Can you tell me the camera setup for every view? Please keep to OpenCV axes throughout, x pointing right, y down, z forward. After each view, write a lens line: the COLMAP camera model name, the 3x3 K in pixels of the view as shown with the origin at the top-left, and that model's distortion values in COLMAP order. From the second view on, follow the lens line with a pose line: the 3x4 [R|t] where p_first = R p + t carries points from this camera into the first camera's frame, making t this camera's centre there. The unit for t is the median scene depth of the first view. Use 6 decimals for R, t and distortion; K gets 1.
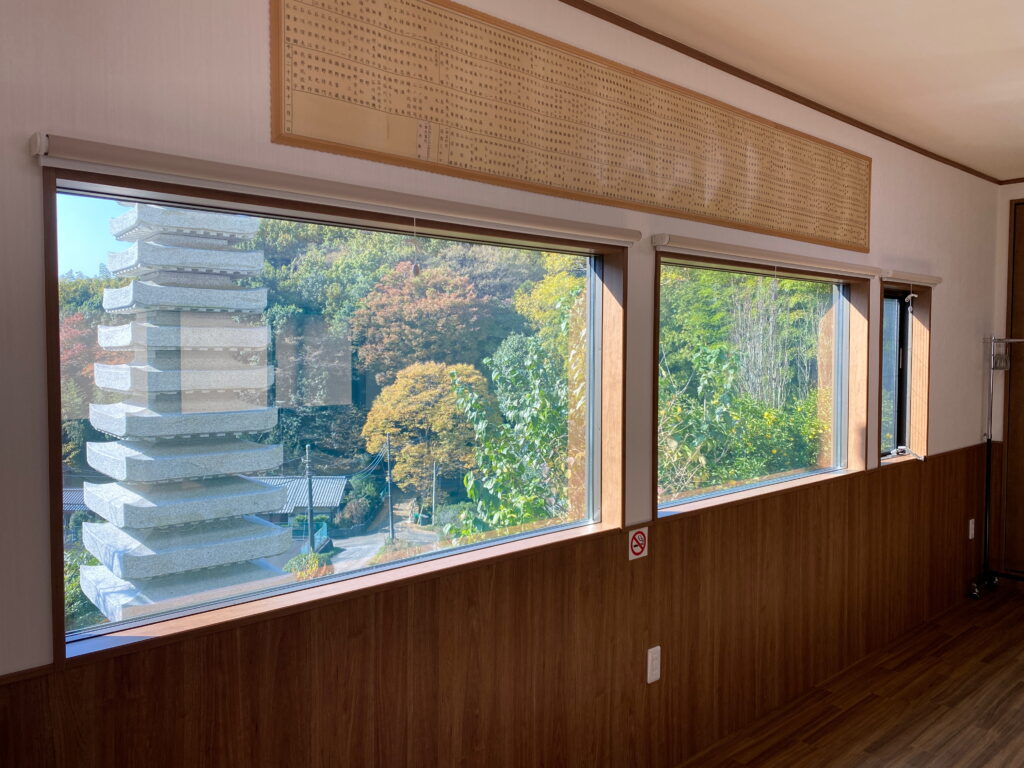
lens RADIAL K [[761.9, 0, 513.6], [0, 761.9, 382.1], [0, 0, 1]] dist [0.048581, -0.029399]
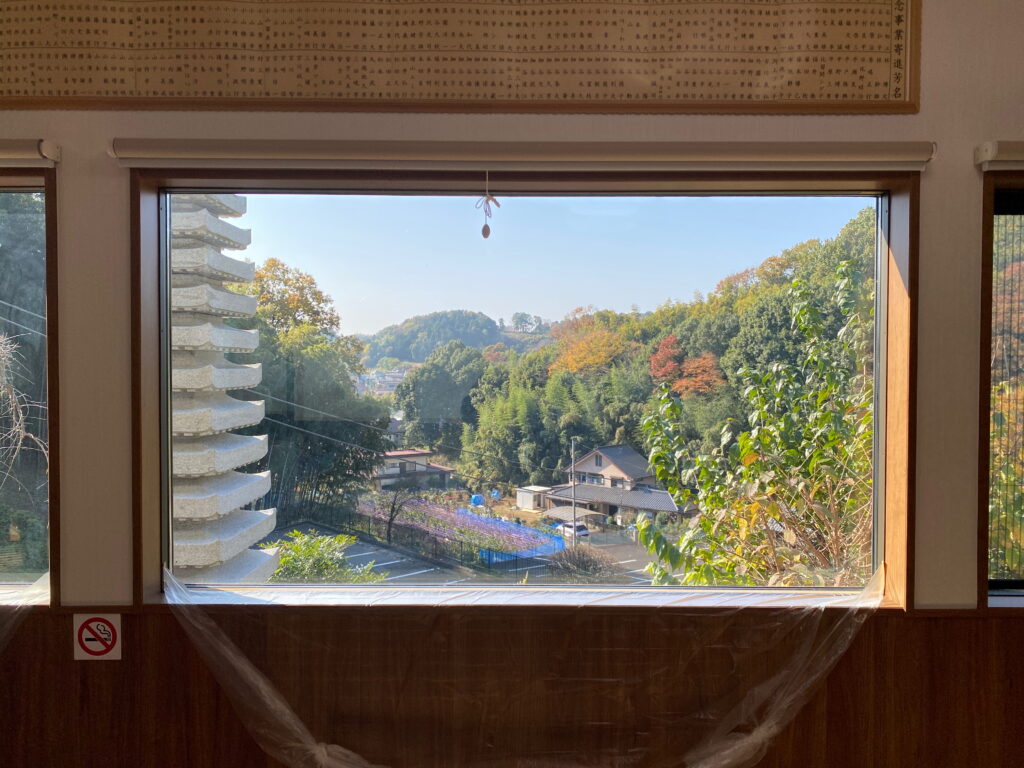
lens RADIAL K [[761.9, 0, 515.5], [0, 761.9, 391.0], [0, 0, 1]] dist [0.048581, -0.029399]
pose [[0.742003, 0.026111, -0.669888, 0.641326], [-0.034446, 0.999406, 0.000800, -0.003182], [0.669511, 0.022481, 0.742462, 0.573120]]
